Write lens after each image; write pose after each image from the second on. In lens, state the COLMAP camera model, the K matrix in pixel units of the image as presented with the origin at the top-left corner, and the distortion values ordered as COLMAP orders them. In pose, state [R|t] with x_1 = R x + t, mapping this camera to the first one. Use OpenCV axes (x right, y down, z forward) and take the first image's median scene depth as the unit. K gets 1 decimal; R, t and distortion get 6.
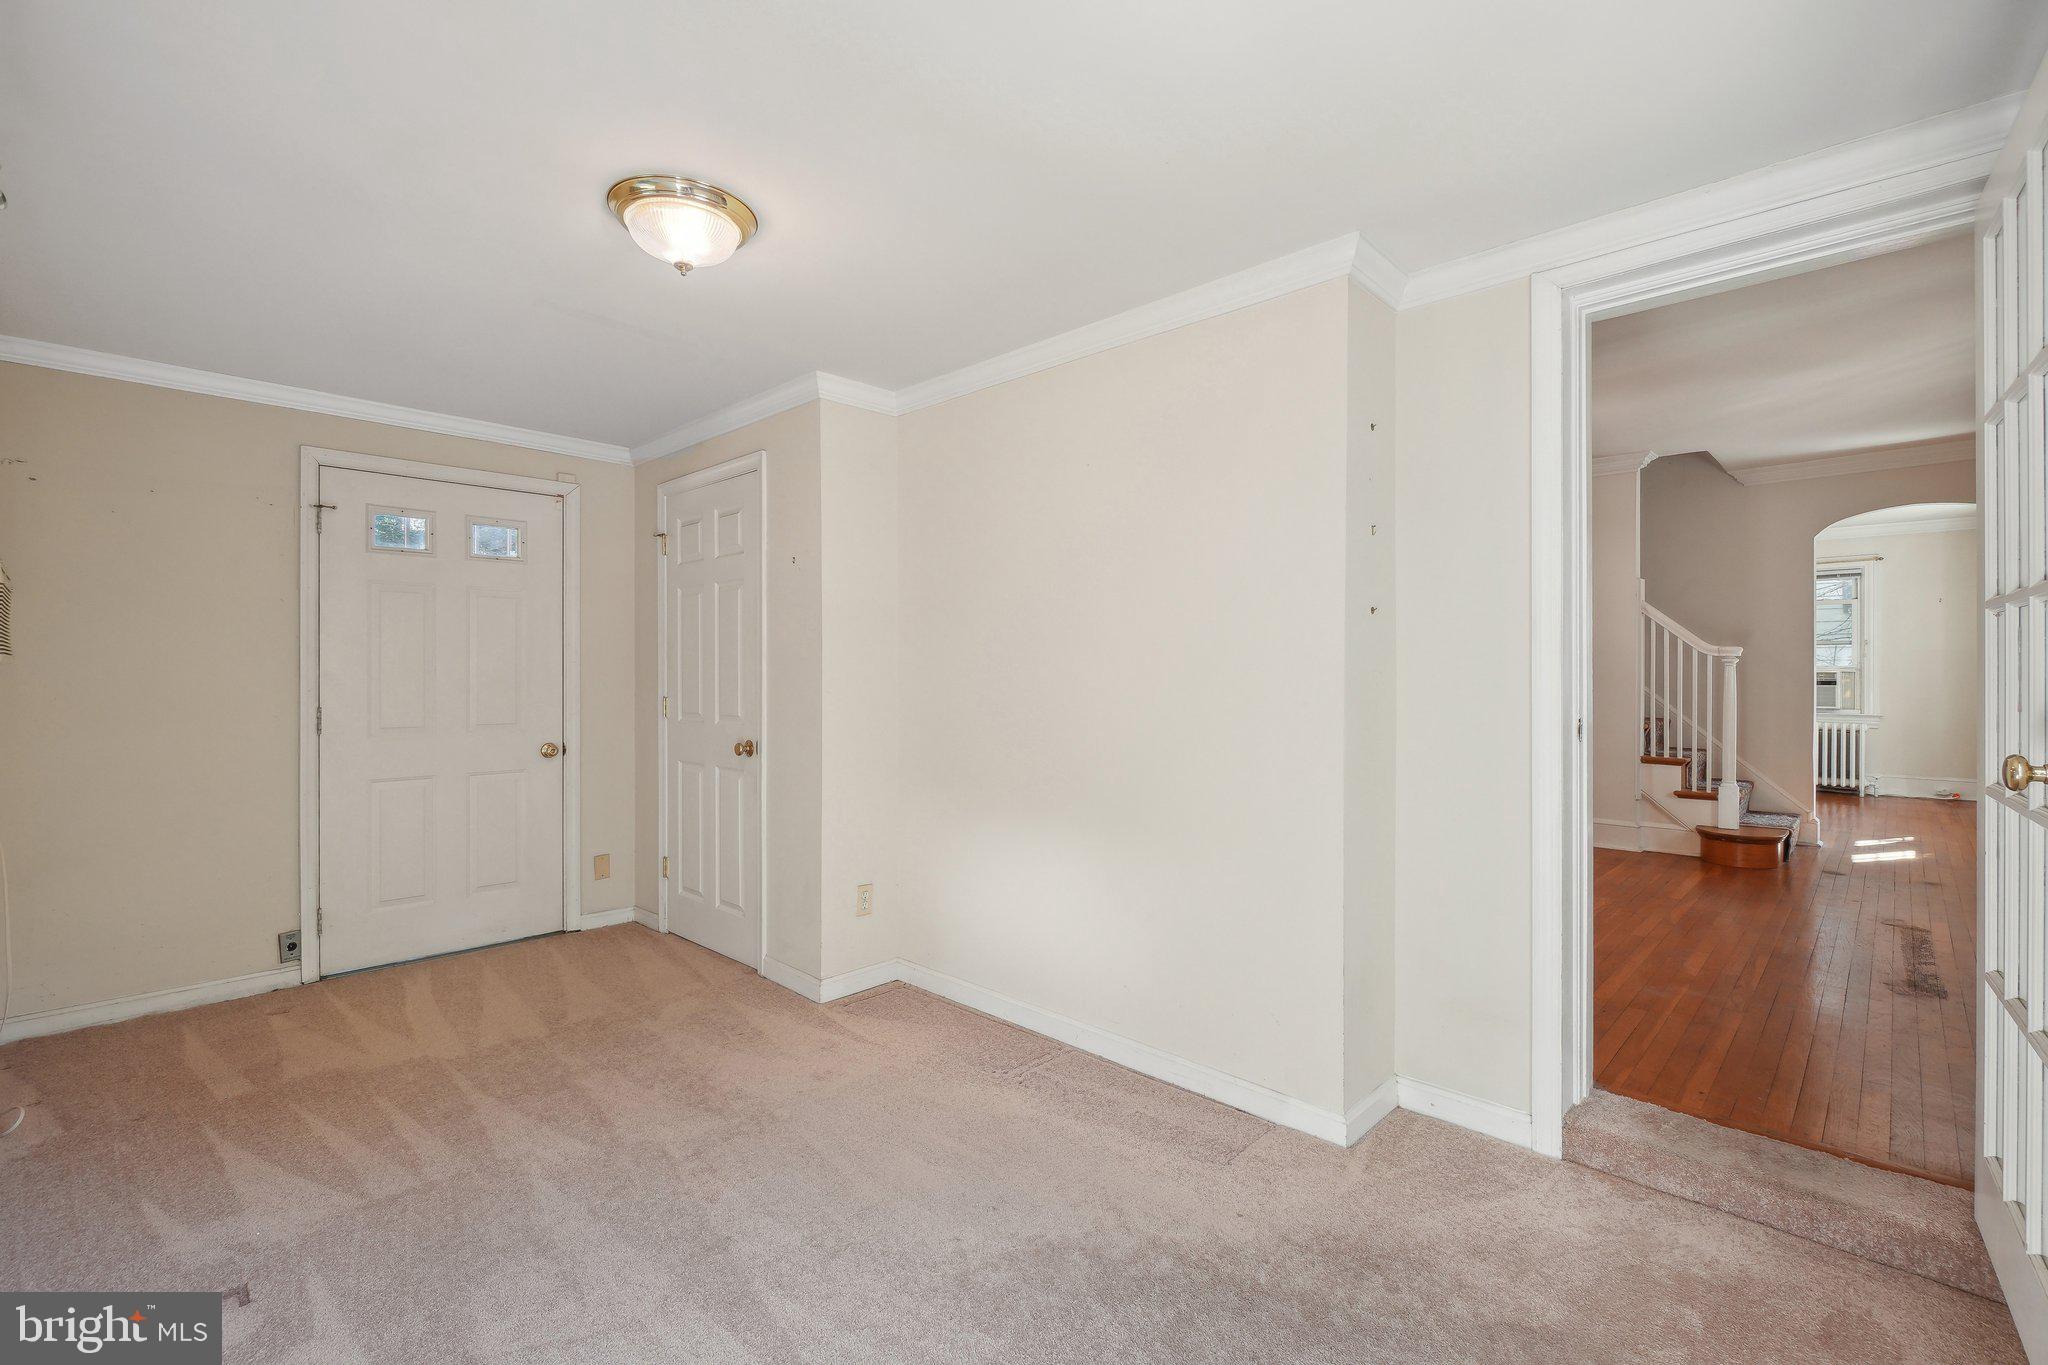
lens RADIAL K [[930.0, 0, 1037.9], [0, 930.0, 684.1], [0, 0, 1]] dist [-0.061796, 0.023326]
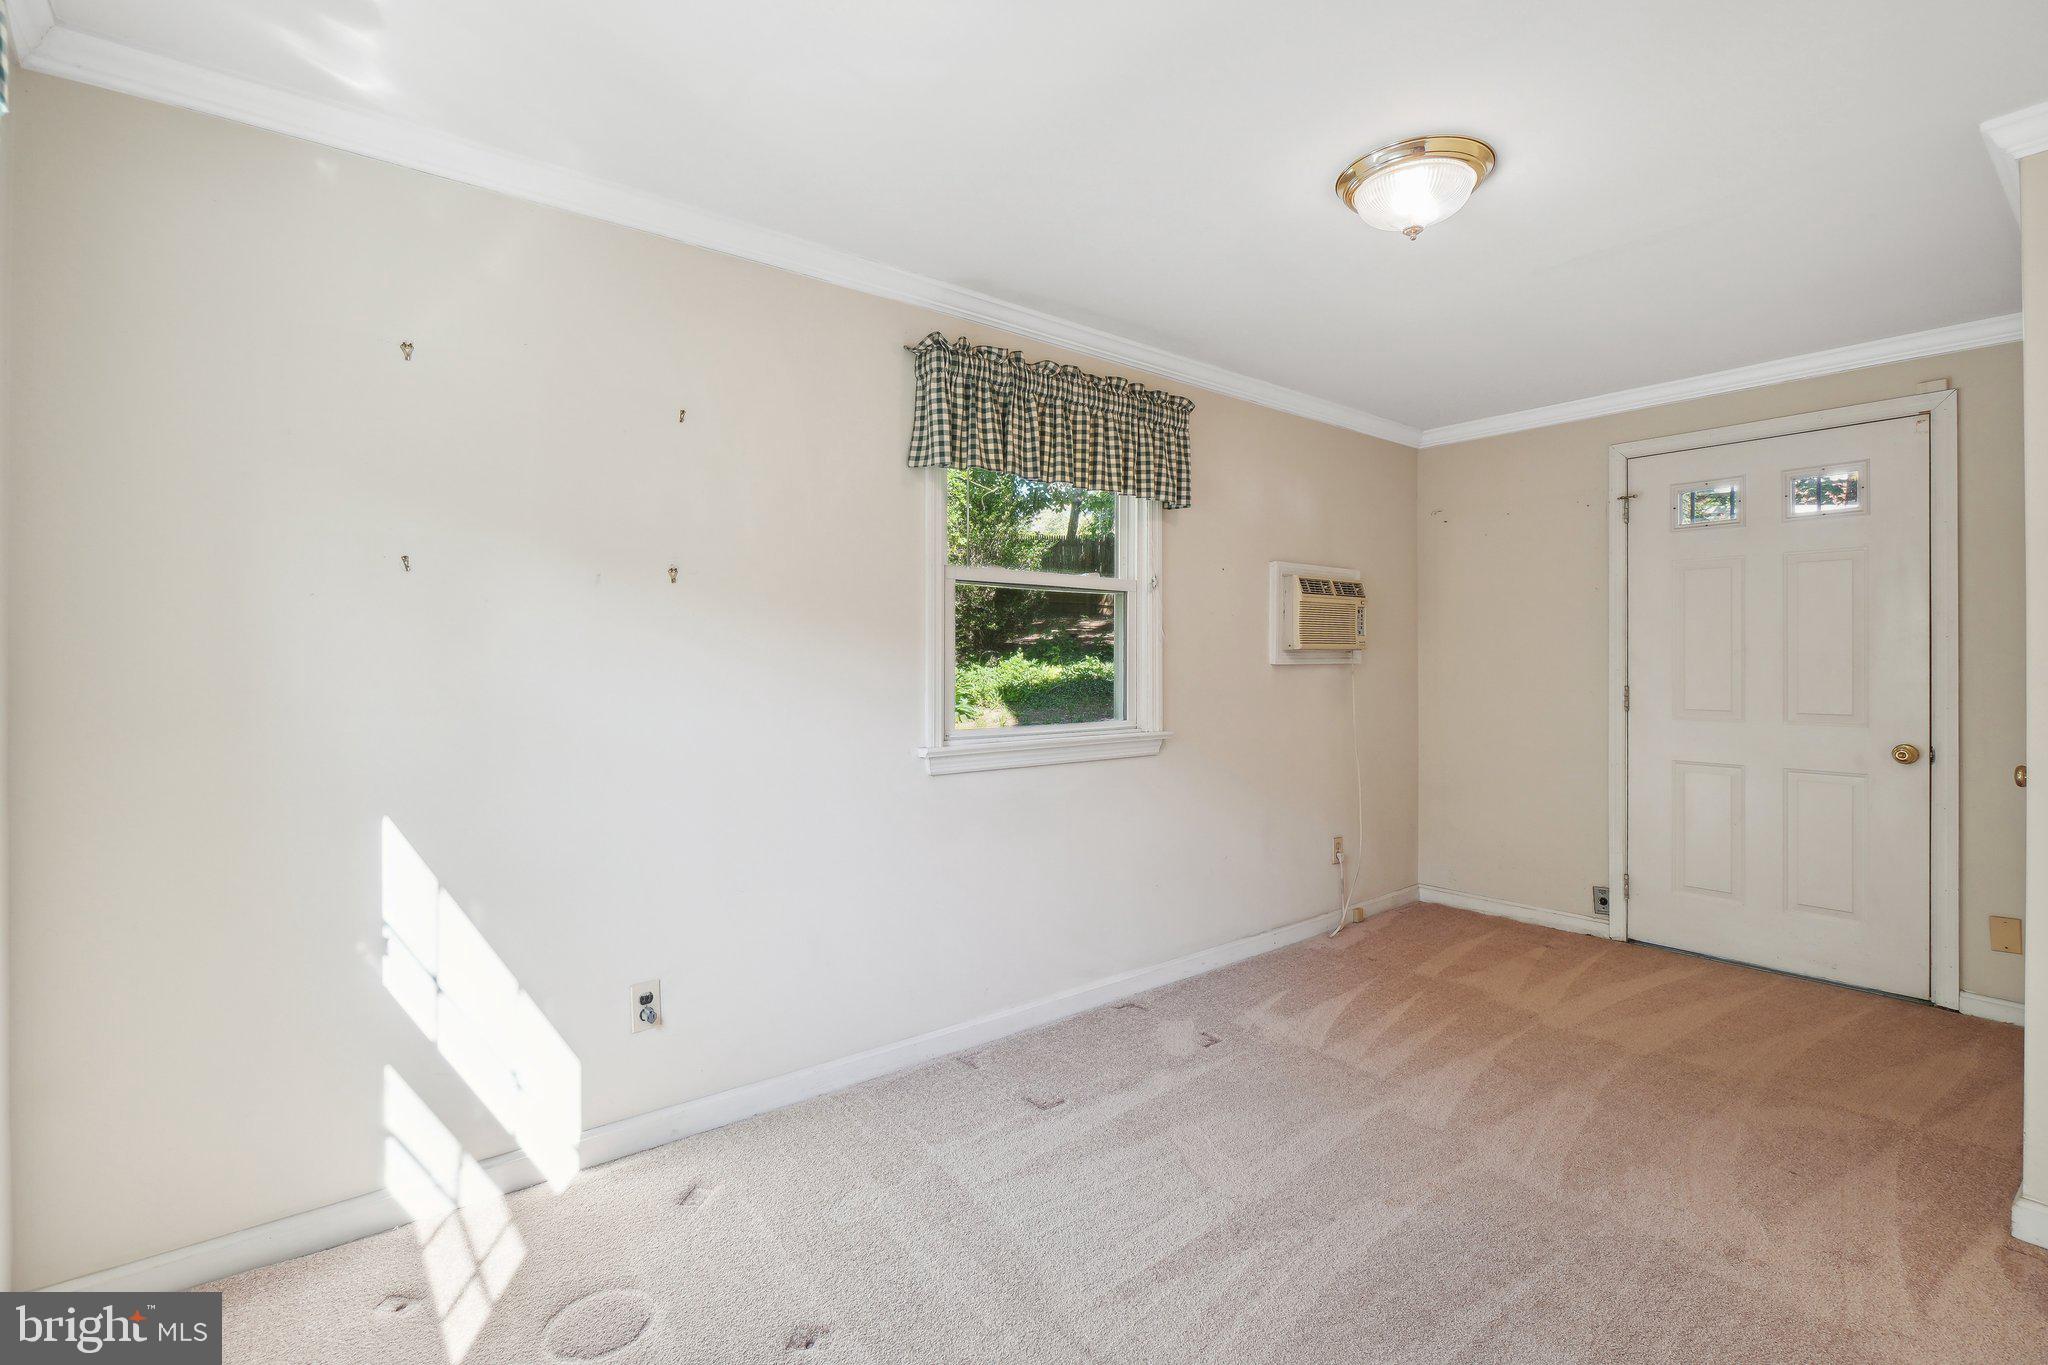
lens RADIAL K [[943.5, 0, 1024.0], [0, 943.5, 682.5], [0, 0, 1]] dist [0.000865, 0.000213]
pose [[-0.177160, 0.026426, -0.983827, 0.437226], [-0.006115, 0.999591, 0.027950, -0.005561], [0.984163, 0.010968, -0.176926, 0.505712]]
